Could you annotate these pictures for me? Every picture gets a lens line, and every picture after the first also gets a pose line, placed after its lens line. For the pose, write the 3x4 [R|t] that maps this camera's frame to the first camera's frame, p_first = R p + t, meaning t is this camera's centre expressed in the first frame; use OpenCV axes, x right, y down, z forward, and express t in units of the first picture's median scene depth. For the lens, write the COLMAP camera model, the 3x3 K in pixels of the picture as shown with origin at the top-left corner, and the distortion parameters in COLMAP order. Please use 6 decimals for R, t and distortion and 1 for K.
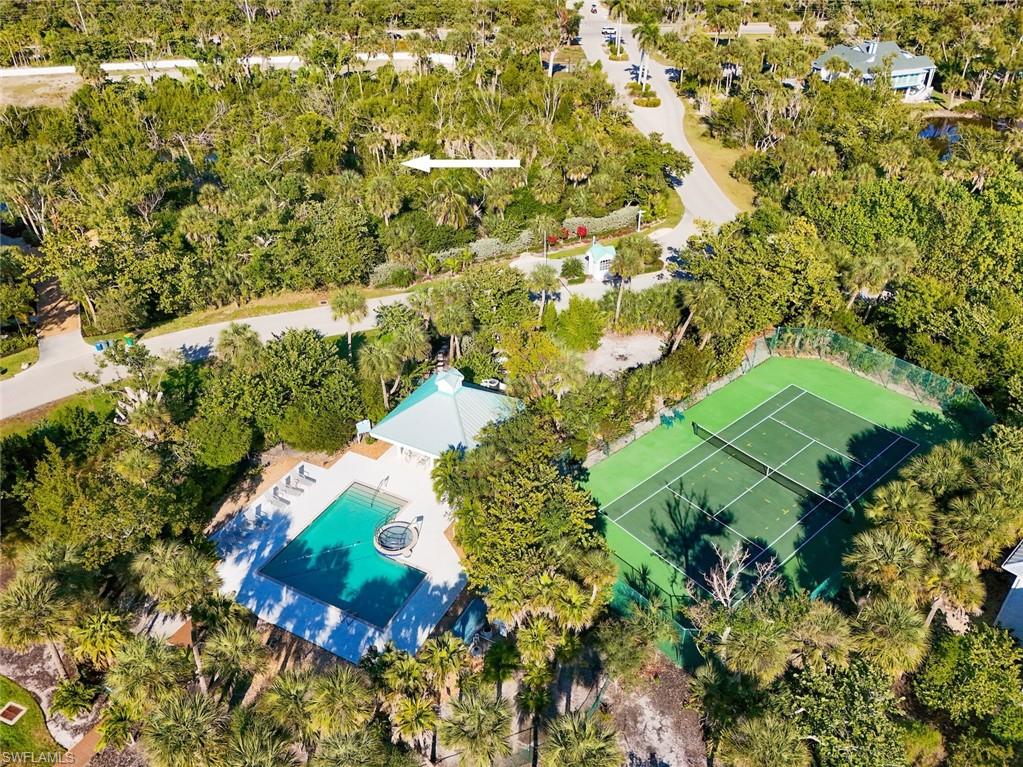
lens RADIAL K [[749.8, 0, 510.5], [0, 749.8, 388.5], [0, 0, 1]] dist [0.087948, -0.081609]
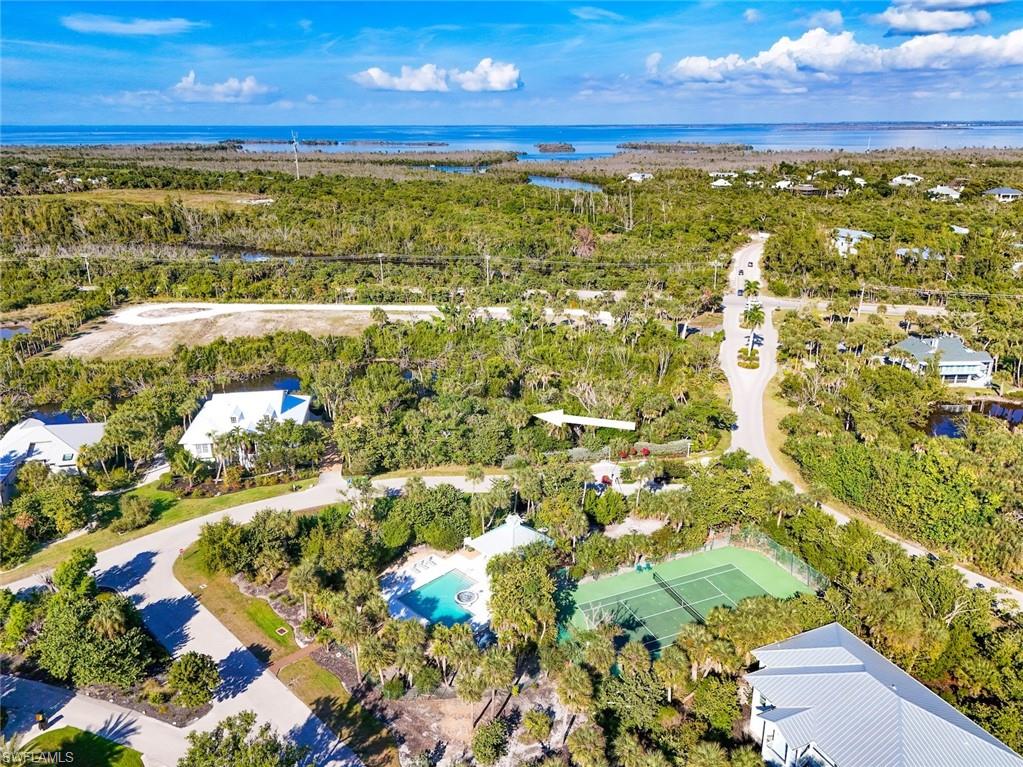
lens RADIAL K [[749.8, 0, 510.5], [0, 749.8, 388.5], [0, 0, 1]] dist [0.087948, -0.081609]
pose [[0.953258, 0.101177, -0.284716, 0.289700], [-0.171433, 0.957032, -0.233883, 0.080033], [0.248819, 0.271760, 0.929643, -0.576503]]
